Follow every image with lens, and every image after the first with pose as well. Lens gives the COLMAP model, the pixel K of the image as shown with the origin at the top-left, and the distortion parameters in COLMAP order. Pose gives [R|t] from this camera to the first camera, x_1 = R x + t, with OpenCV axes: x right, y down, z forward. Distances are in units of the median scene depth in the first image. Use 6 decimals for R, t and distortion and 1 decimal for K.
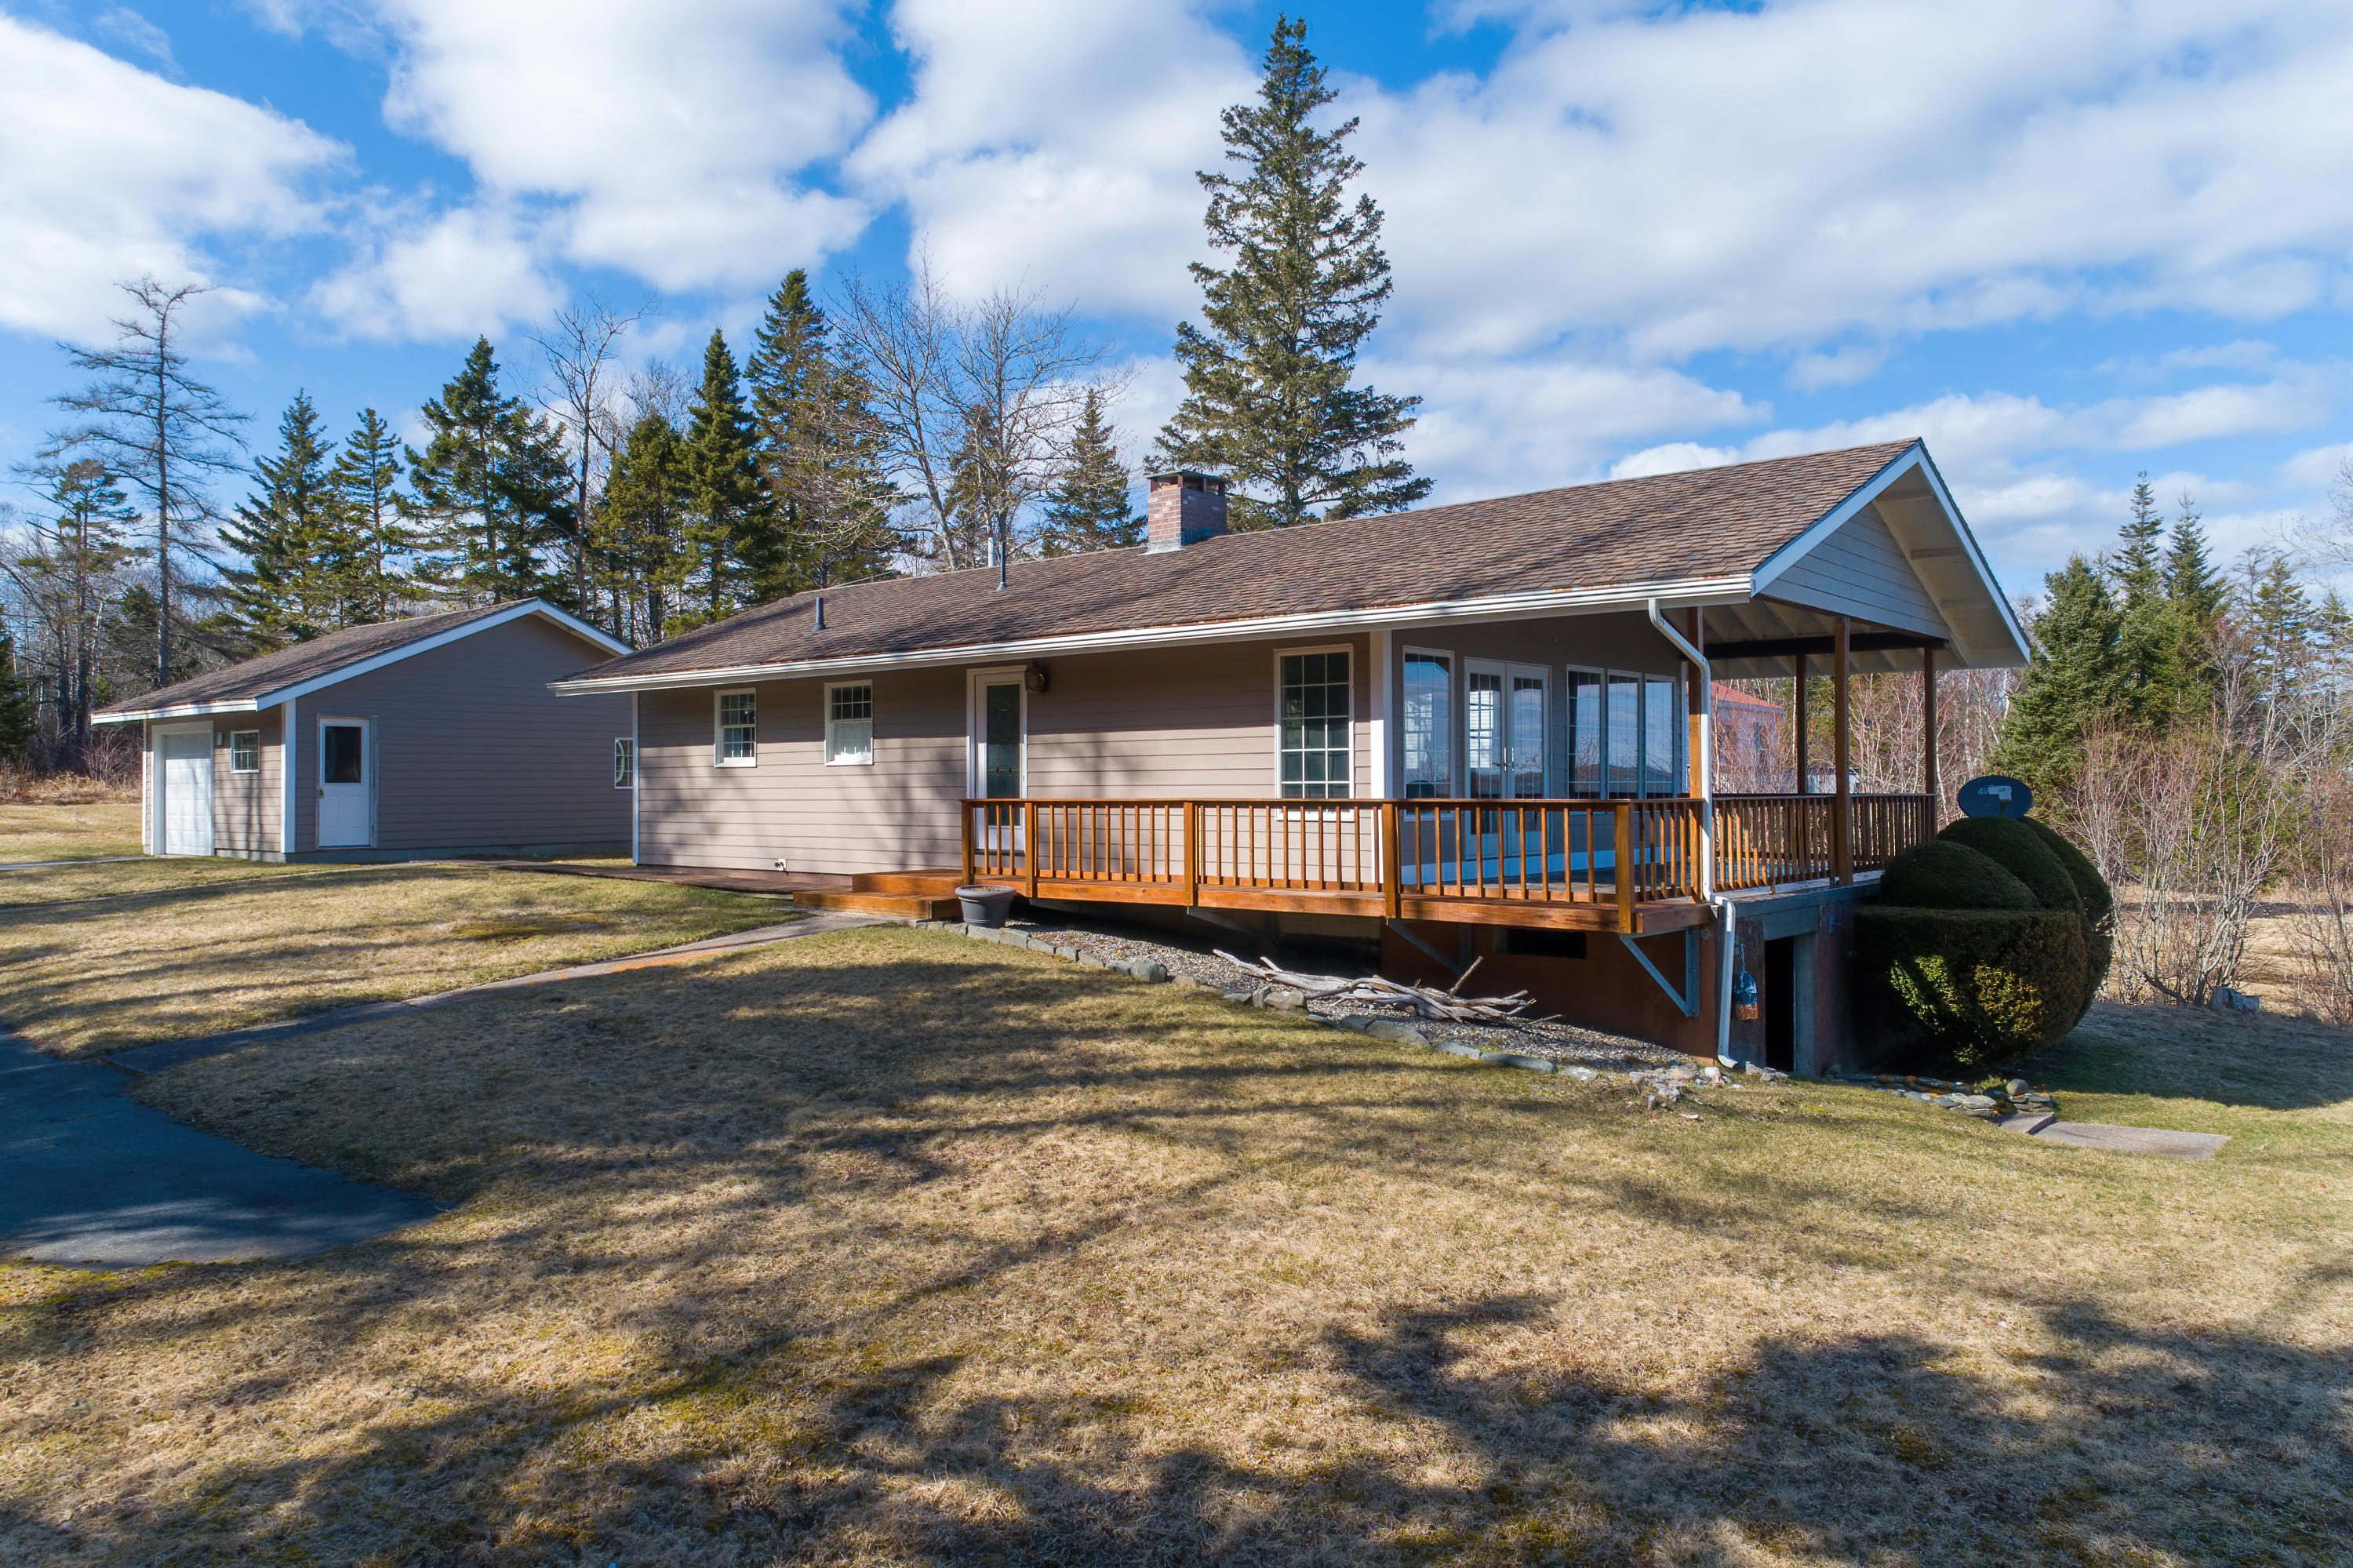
lens RADIAL K [[1611.4, 0, 1172.1], [0, 1611.4, 778.6], [0, 0, 1]] dist [0.032635, -0.000455]
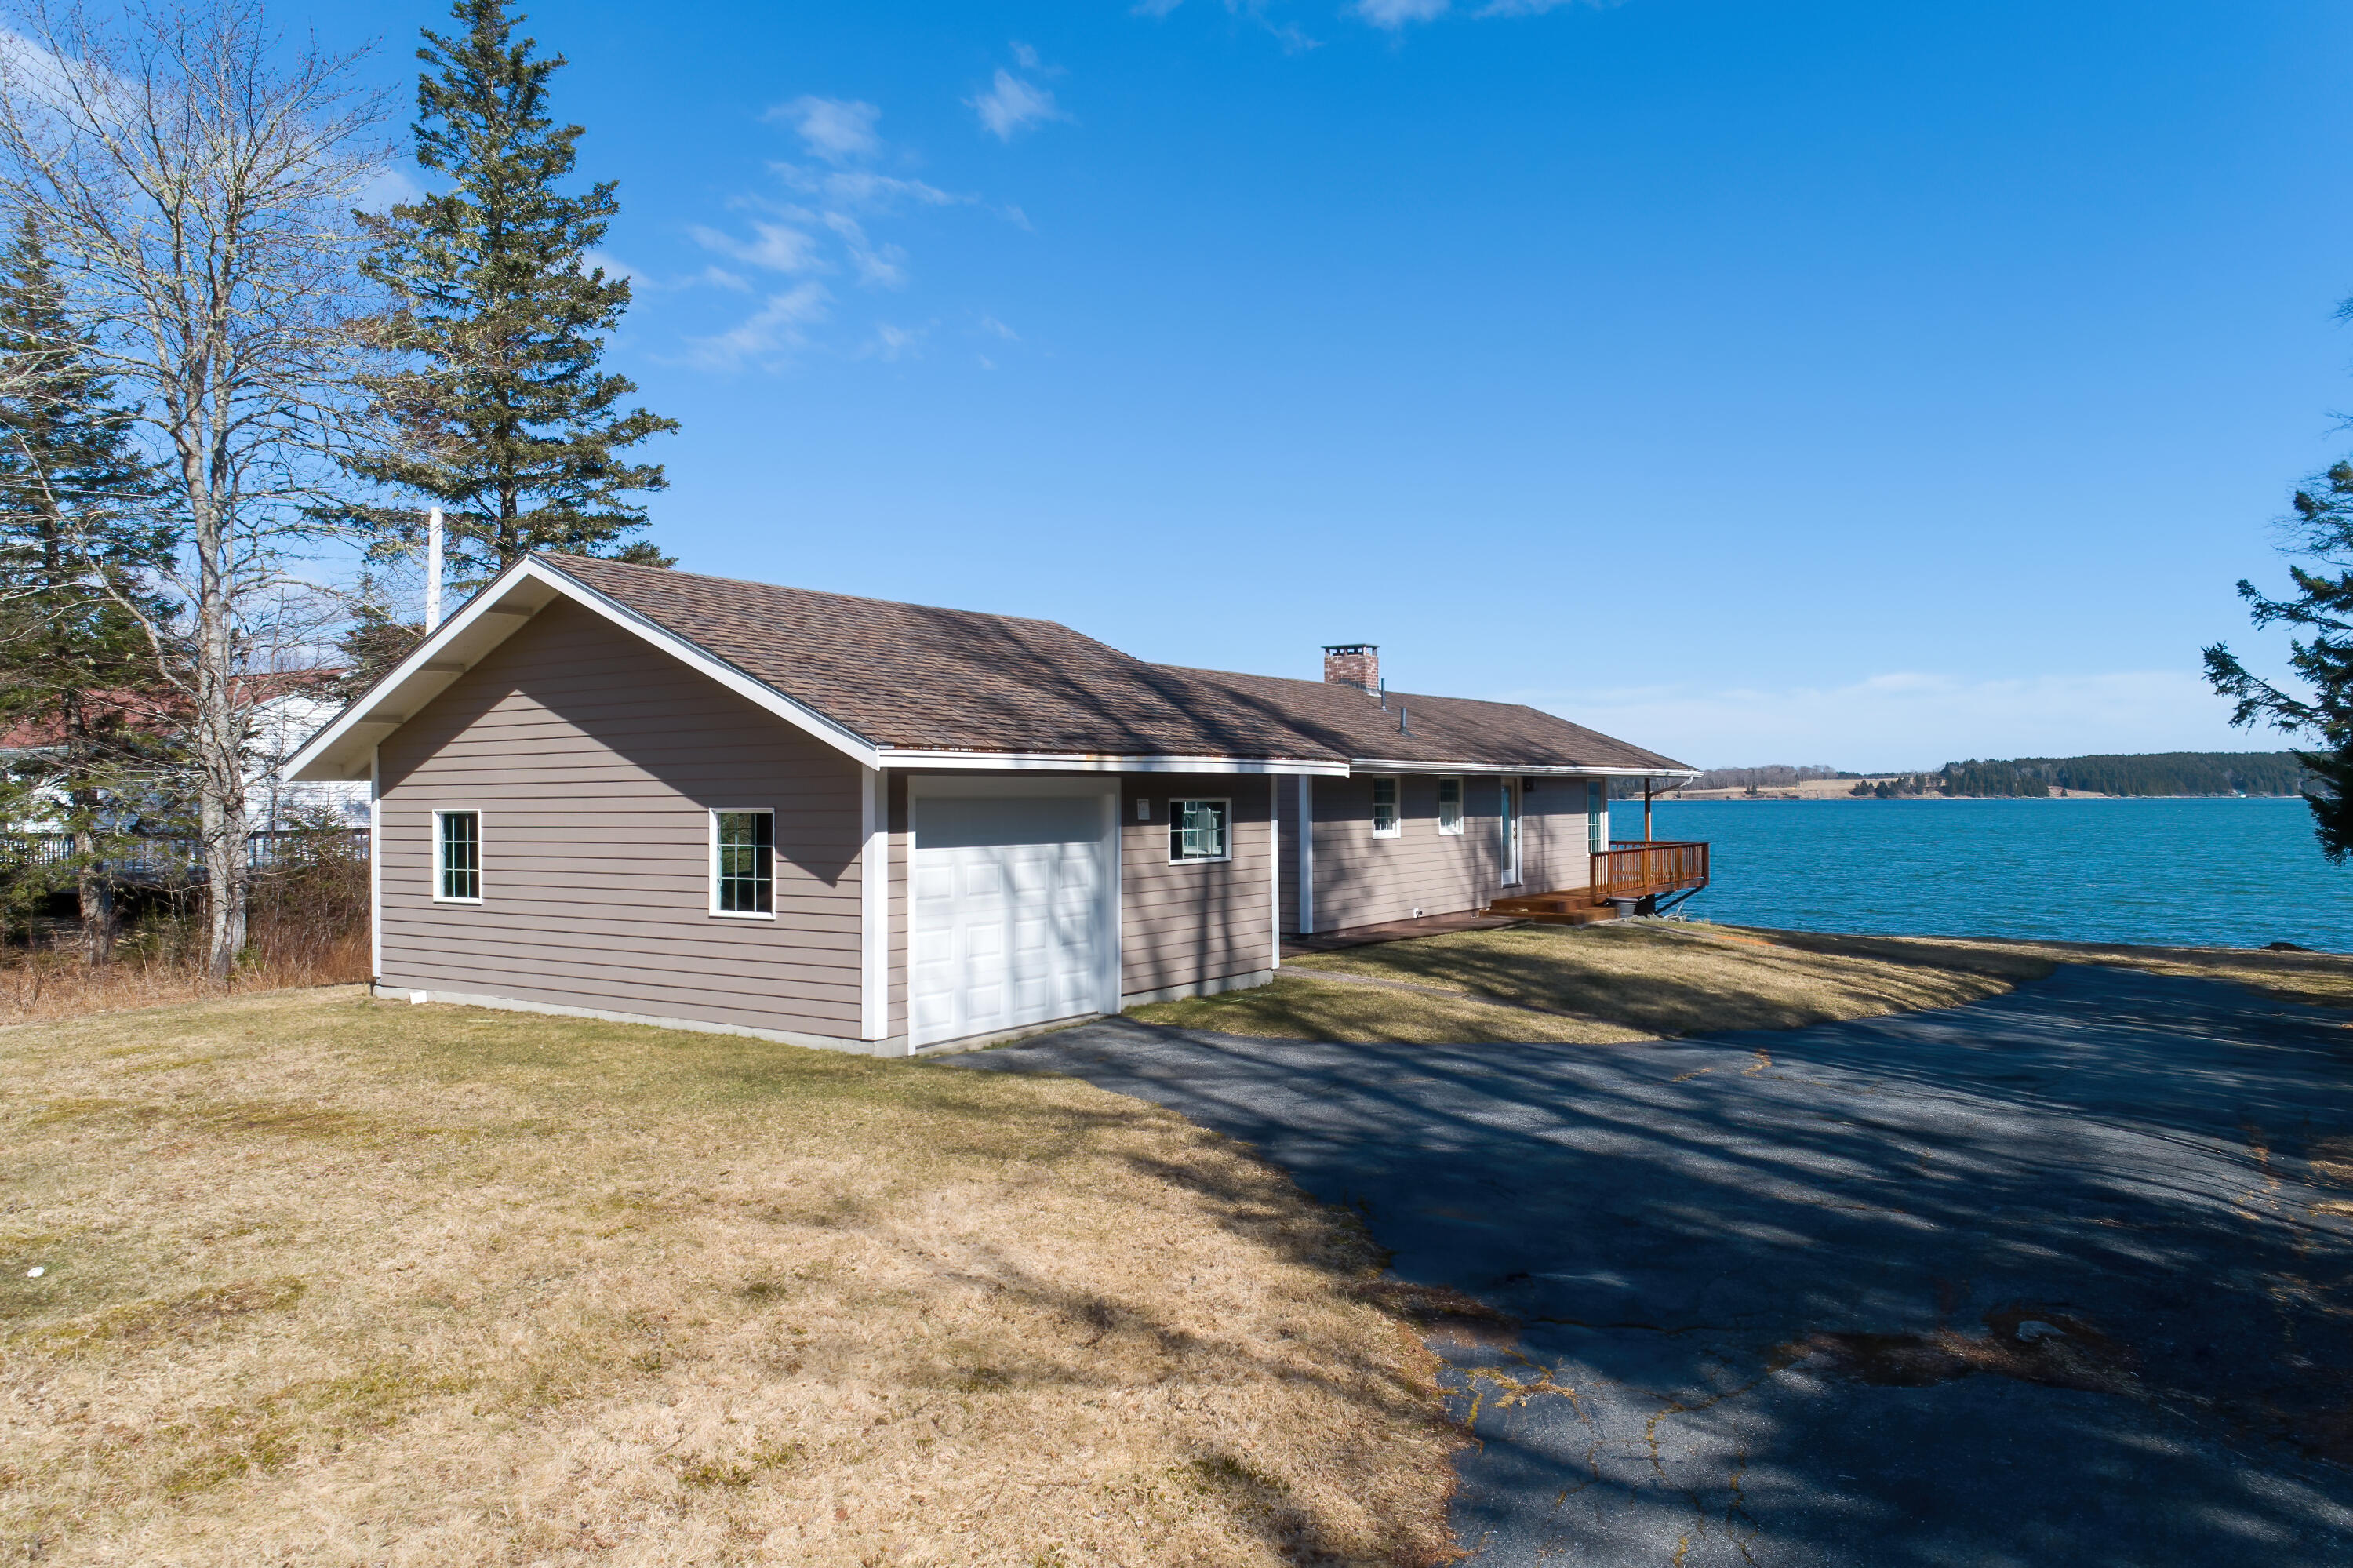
lens RADIAL K [[1611.4, 0, 1172.1], [0, 1611.4, 778.6], [0, 0, 1]] dist [0.032635, -0.000455]
pose [[-0.097018, 0.015517, 0.995162, -1.392449], [0.001691, 0.999880, -0.015426, -0.032667], [-0.995281, 0.000187, -0.097033, 1.220217]]
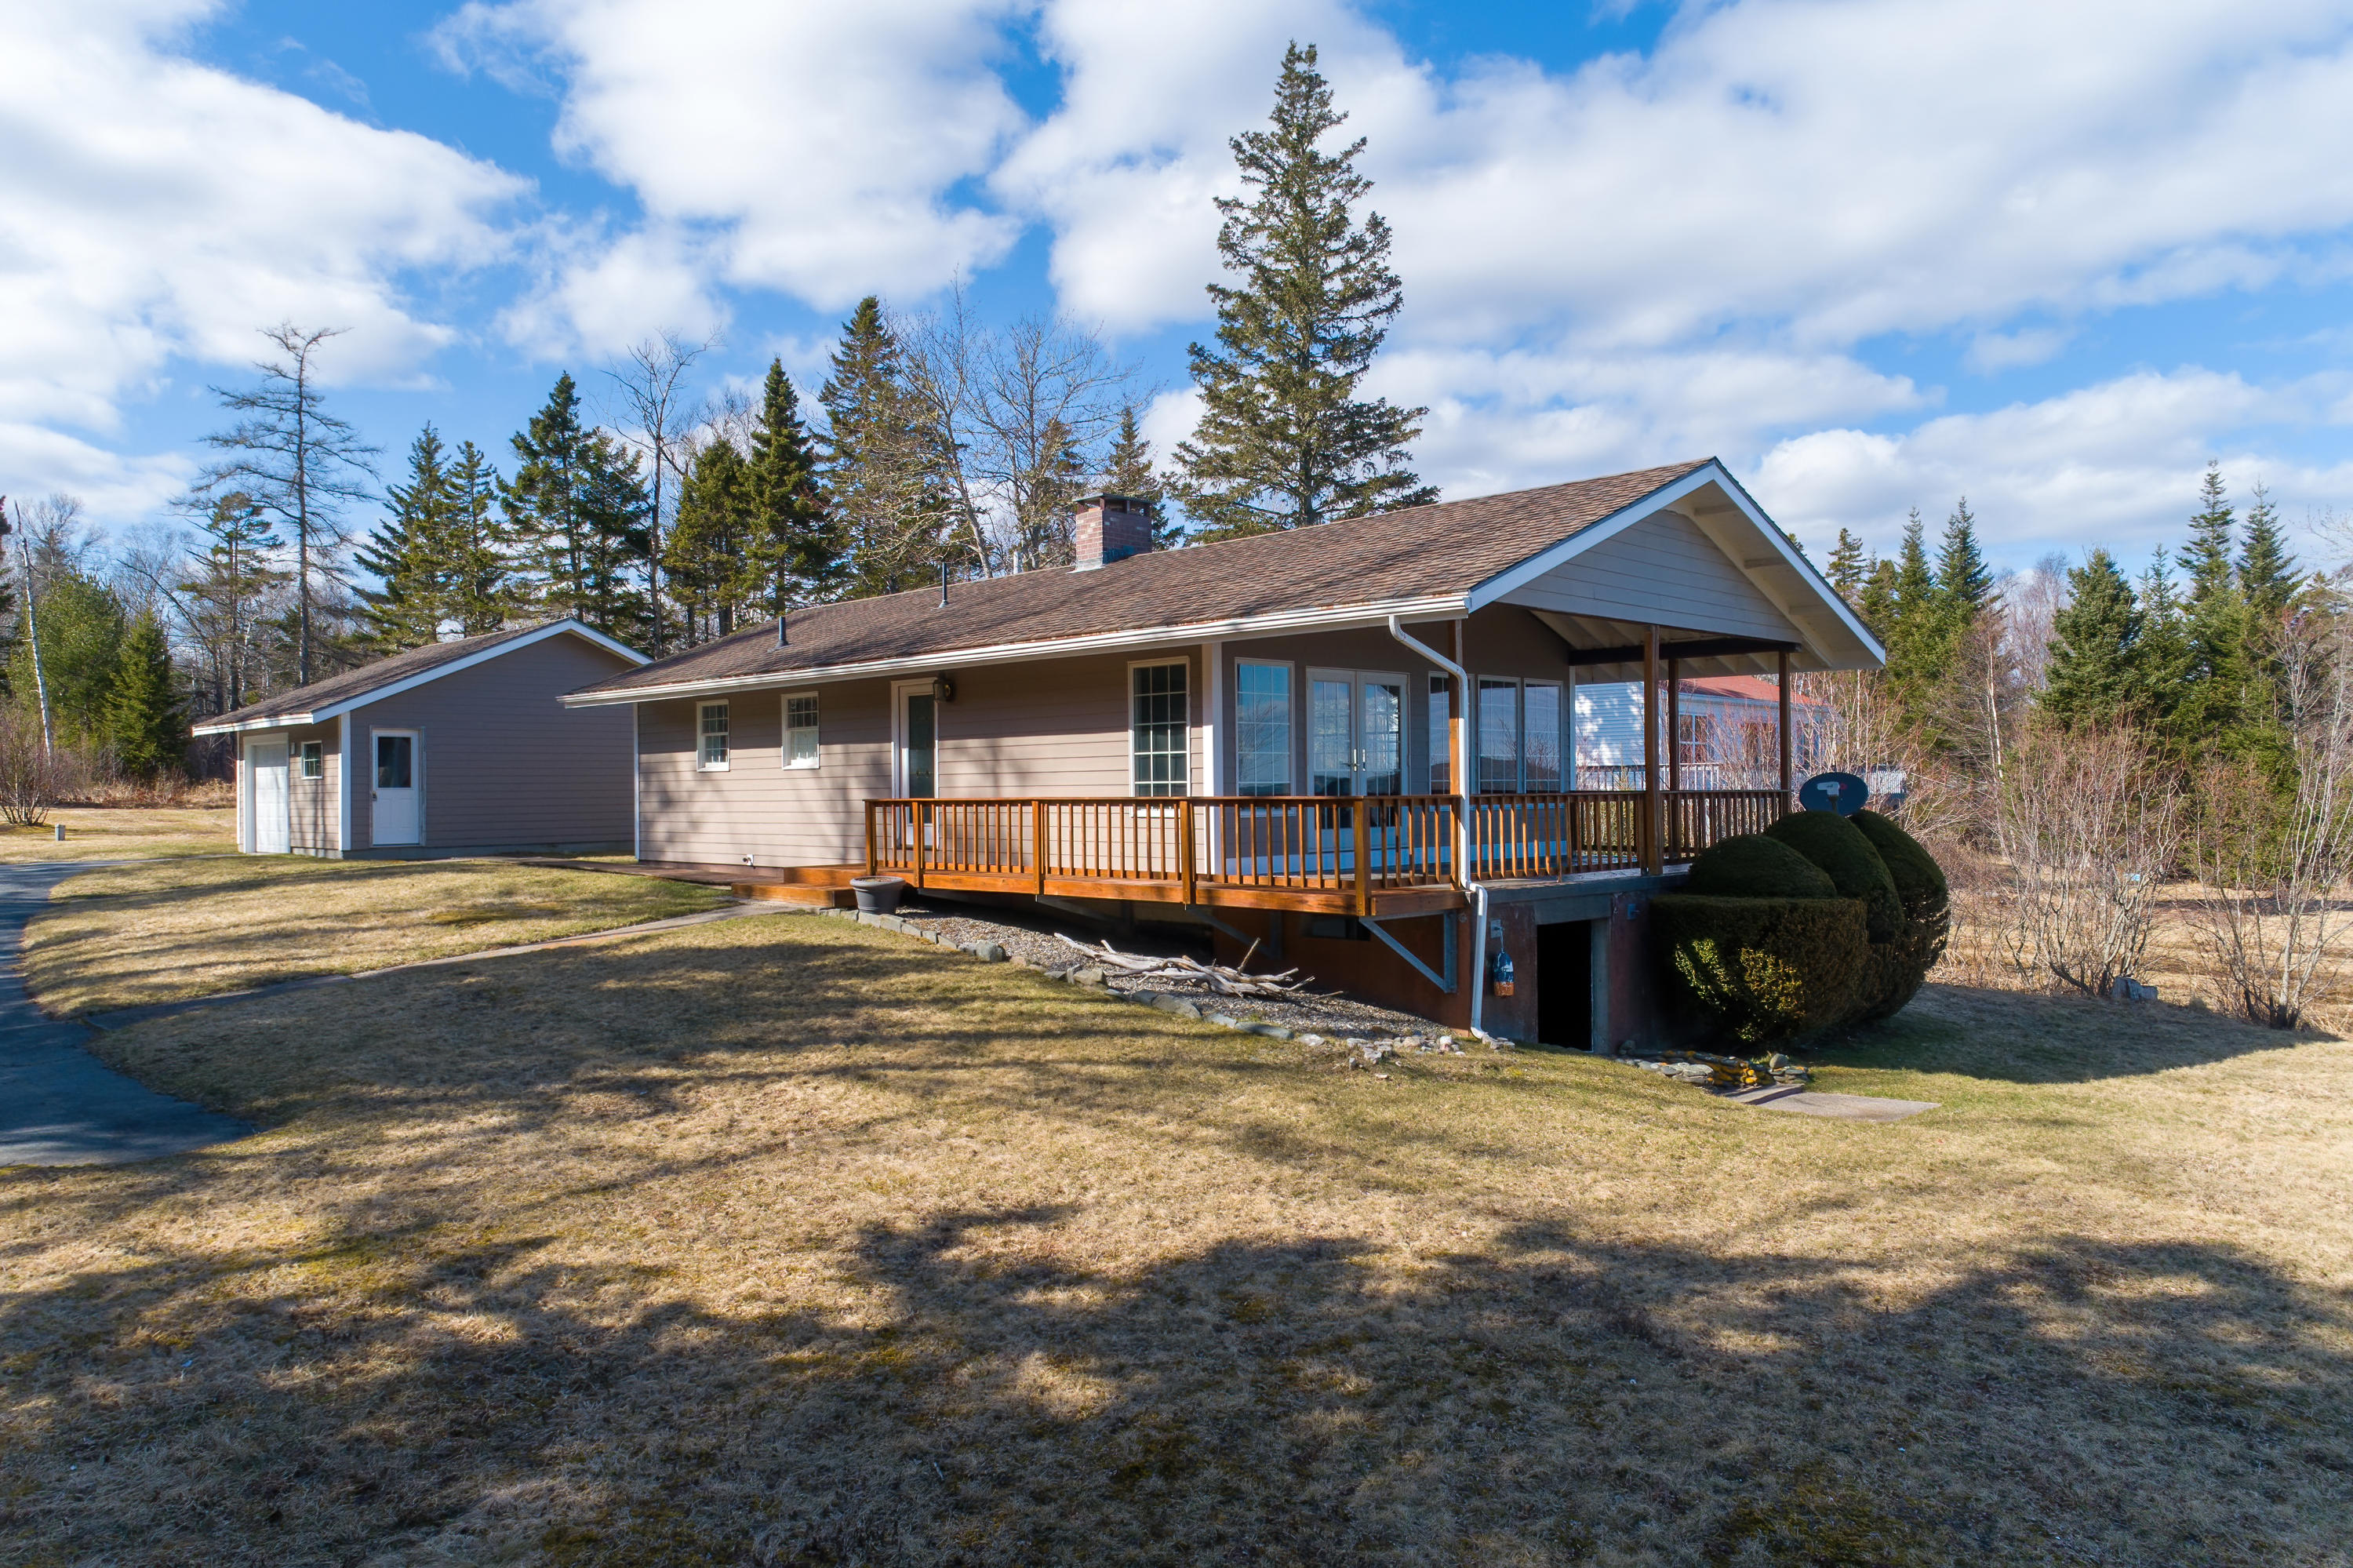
lens RADIAL K [[1605.3, 0, 1177.1], [0, 1605.3, 792.0], [0, 0, 1]] dist [0.030422, 0.000843]
pose [[0.996268, -0.004790, -0.086183, 0.132284], [0.005426, 0.999960, 0.007137, 0.000784], [0.086146, -0.007578, 0.996254, -0.061461]]
